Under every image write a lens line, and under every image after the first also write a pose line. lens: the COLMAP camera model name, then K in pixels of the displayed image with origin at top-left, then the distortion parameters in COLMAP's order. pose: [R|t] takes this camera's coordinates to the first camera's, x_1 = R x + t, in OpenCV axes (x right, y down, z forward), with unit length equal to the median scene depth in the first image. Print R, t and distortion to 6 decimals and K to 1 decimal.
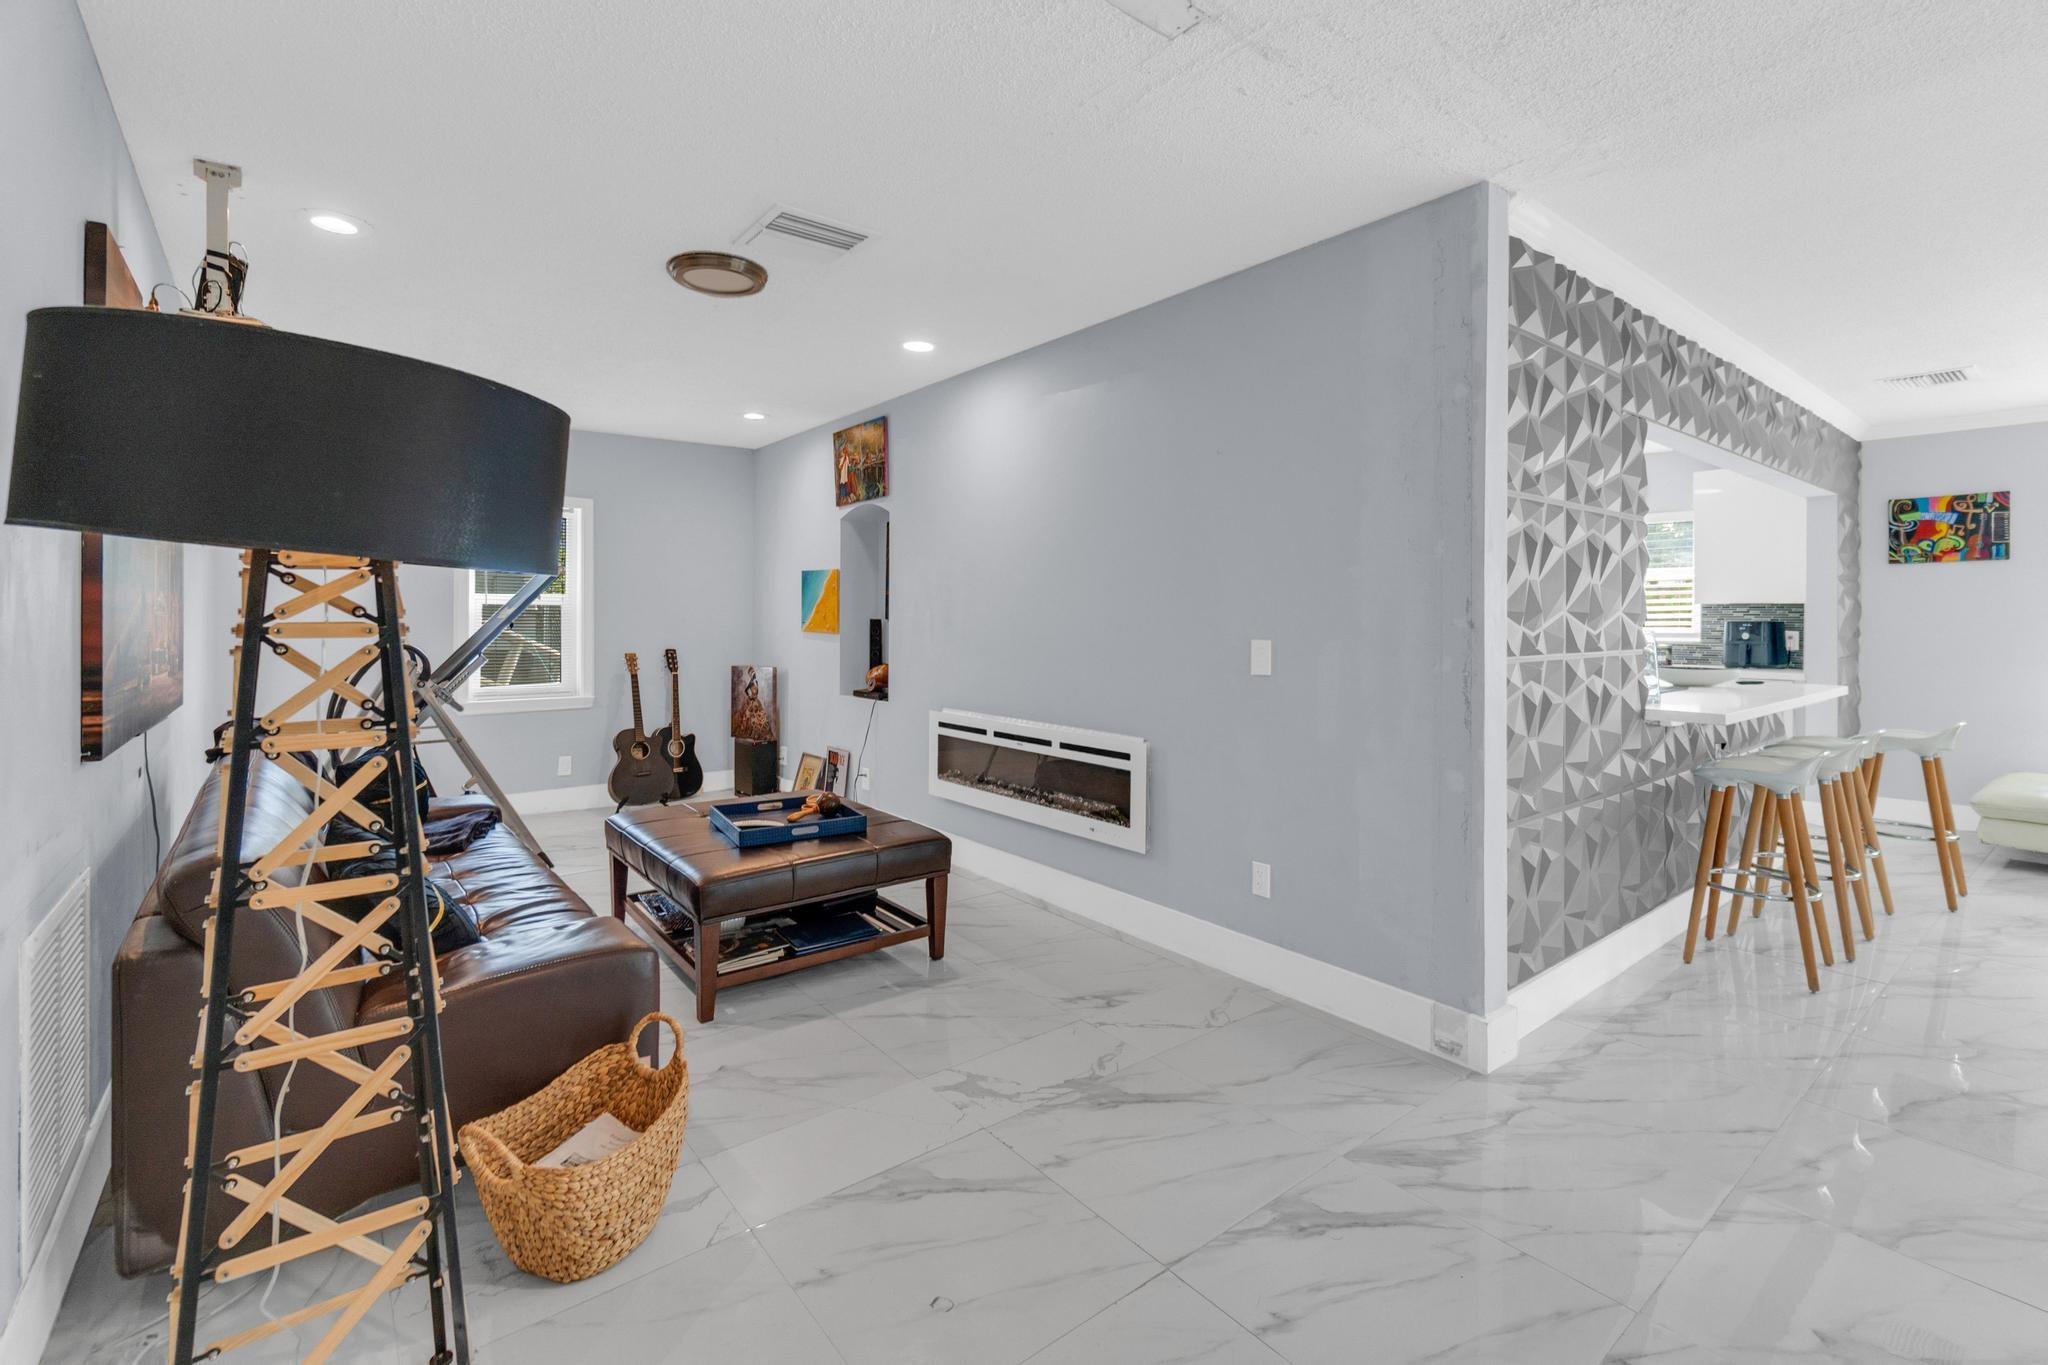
lens RADIAL K [[901.9, 0, 999.6], [0, 901.9, 624.4], [0, 0, 1]] dist [-0.004161, -0.000262]
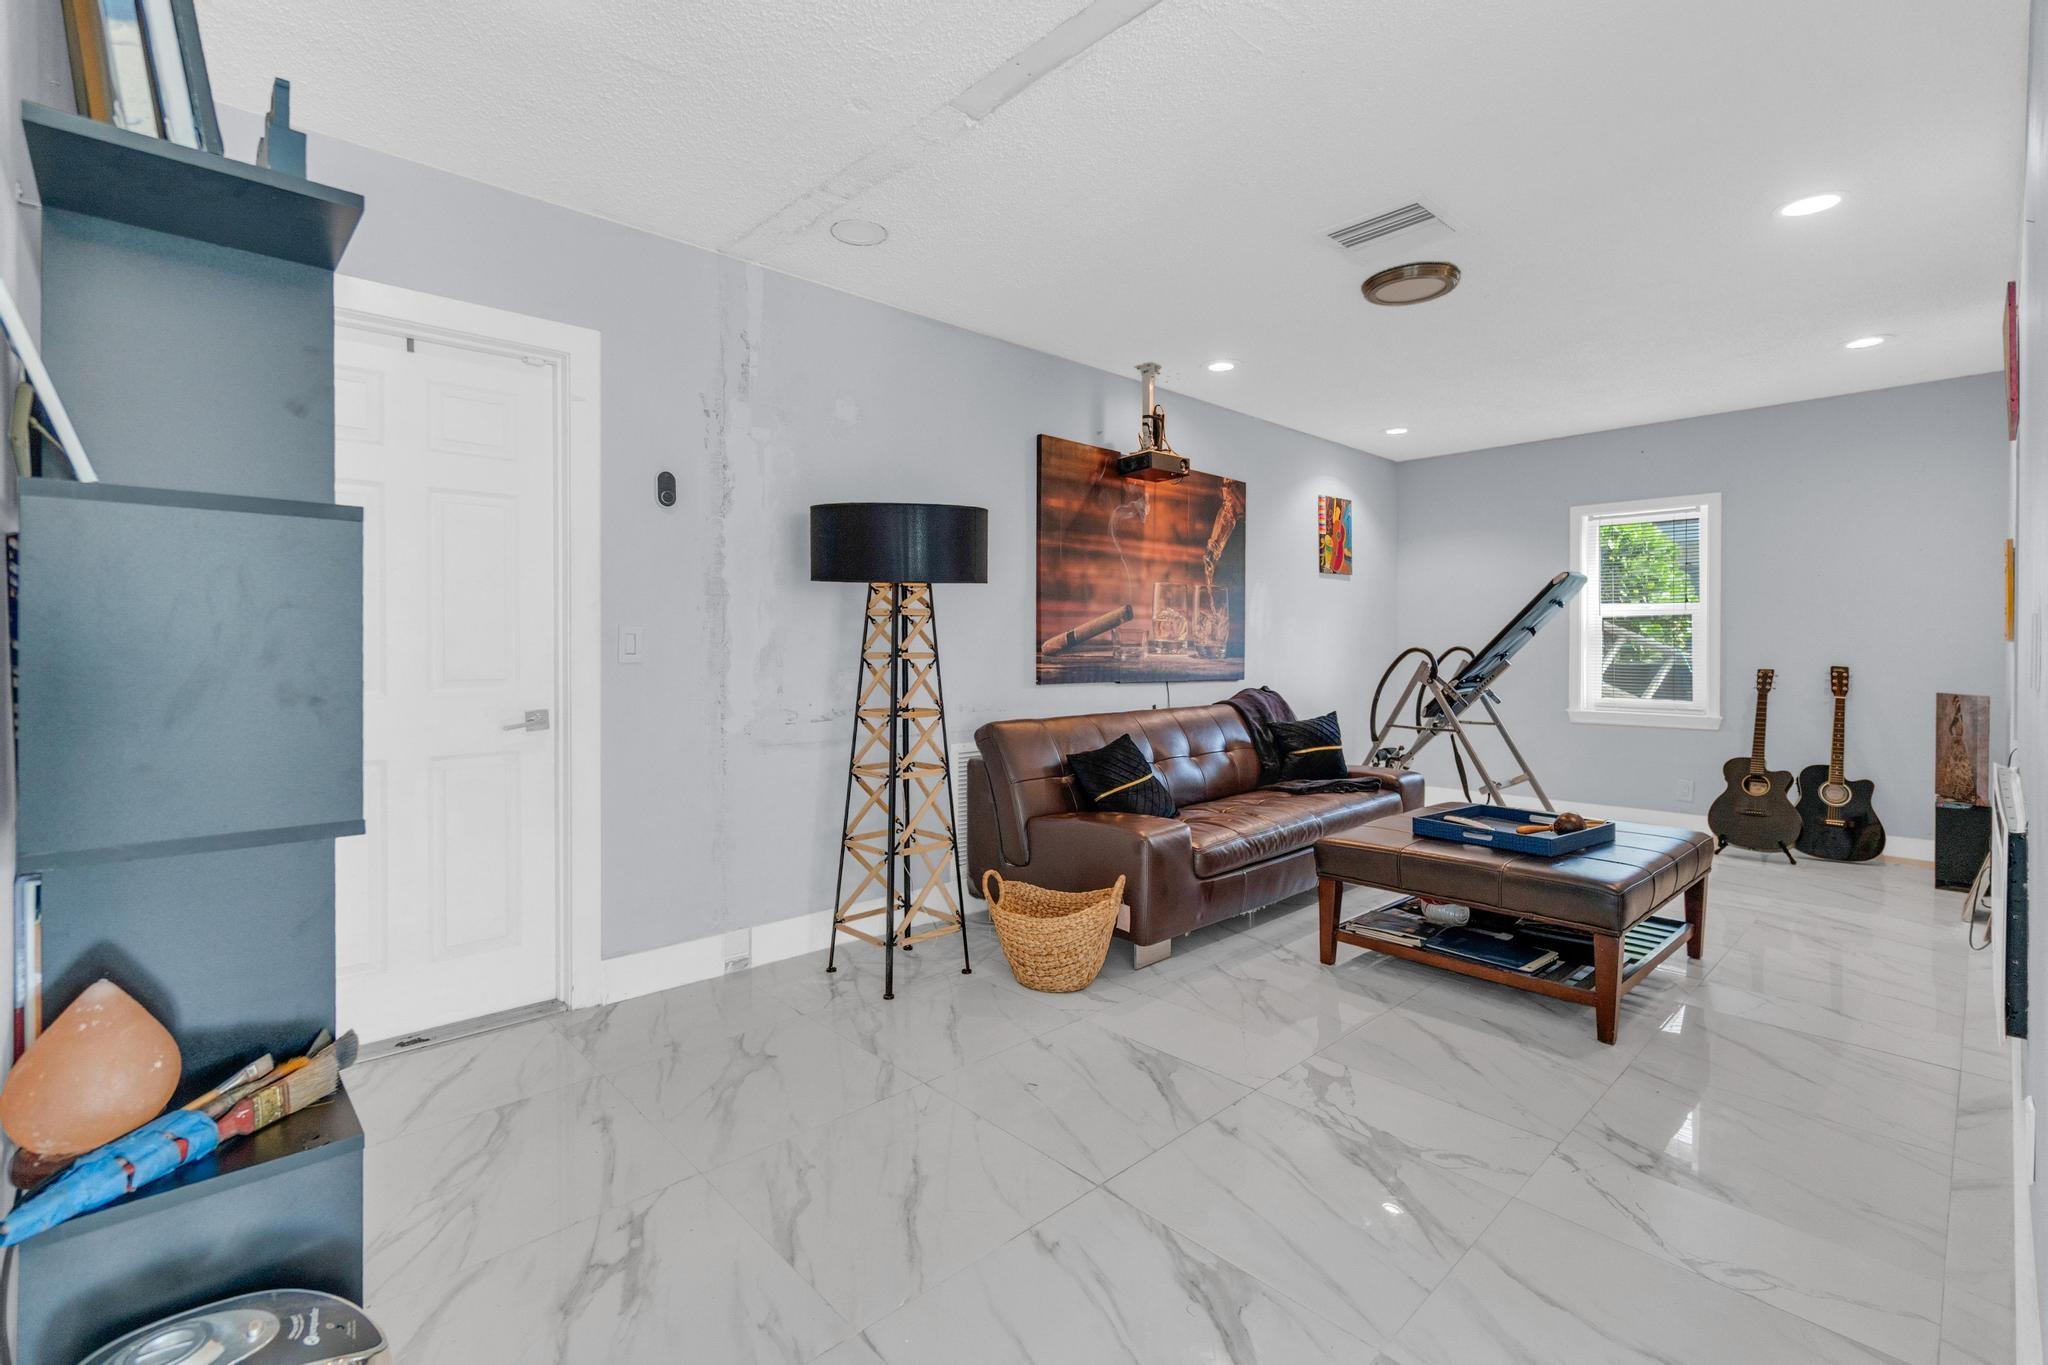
lens RADIAL K [[900.1, 0, 1001.9], [0, 900.1, 661.8], [0, 0, 1]] dist [-0.003394, -0.000100]
pose [[0.083029, 0.015232, -0.996431, 0.743379], [-0.011218, 0.999834, 0.014350, 0.044217], [0.996484, 0.009987, 0.083186, 0.472274]]
